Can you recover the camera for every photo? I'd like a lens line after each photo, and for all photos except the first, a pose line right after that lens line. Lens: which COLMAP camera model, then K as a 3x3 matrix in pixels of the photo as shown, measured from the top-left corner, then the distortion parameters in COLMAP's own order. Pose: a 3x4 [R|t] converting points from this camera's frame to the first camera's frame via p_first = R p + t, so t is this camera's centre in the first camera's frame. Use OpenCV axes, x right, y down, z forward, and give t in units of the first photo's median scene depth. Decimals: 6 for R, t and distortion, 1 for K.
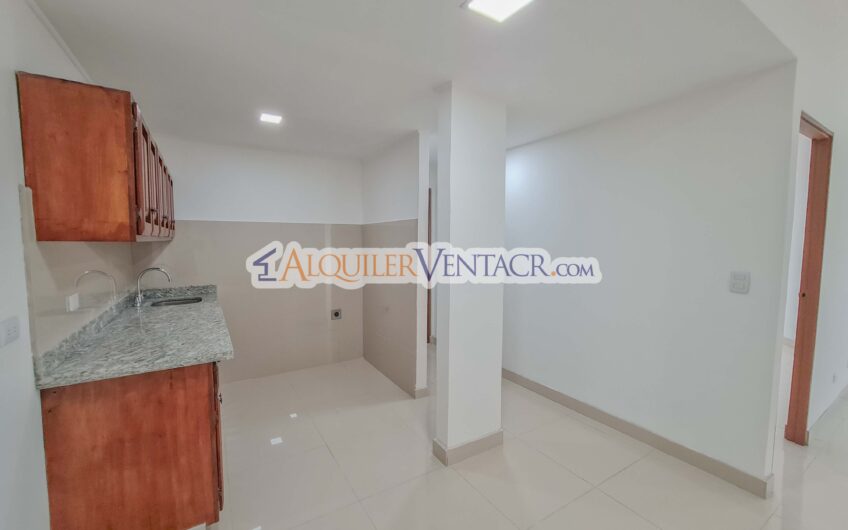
lens RADIAL K [[340.7, 0, 416.6], [0, 340.7, 262.8], [0, 0, 1]] dist [-0.000073, 0.000202]
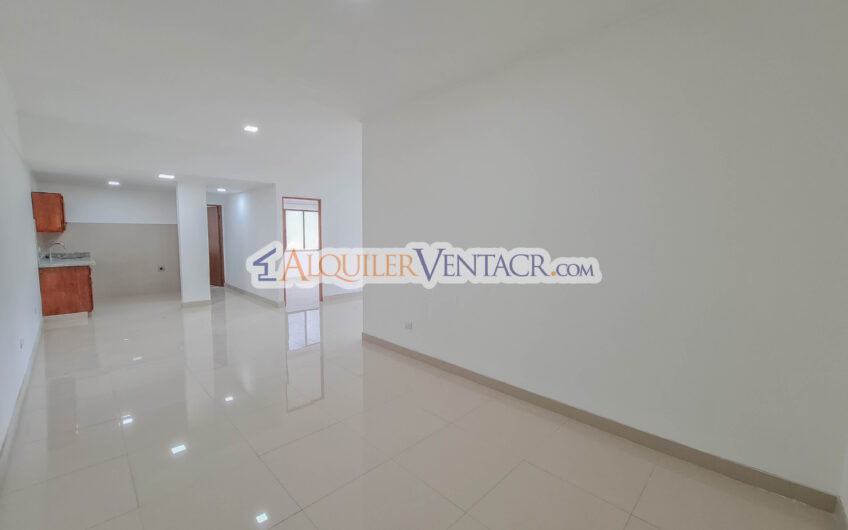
lens RADIAL K [[344.2, 0, 424.0], [0, 344.2, 265.0], [0, 0, 1]] dist [-0.002000, -0.000087]
pose [[0.972967, -0.010448, 0.230707, 2.233213], [0.003350, 0.999510, 0.031136, 0.199997], [-0.230919, -0.029522, 0.972525, -3.713265]]
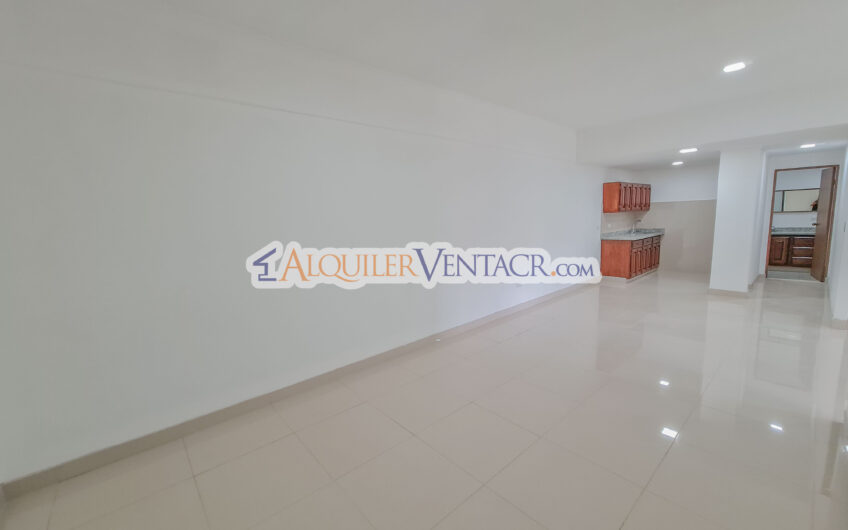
lens RADIAL K [[344.2, 0, 424.0], [0, 344.2, 265.0], [0, 0, 1]] dist [-0.002000, -0.000087]
pose [[0.169537, 0.137370, -0.975903, 3.611809], [-0.026255, 0.990516, 0.134865, 0.089191], [0.985174, 0.002758, 0.171536, -2.578722]]
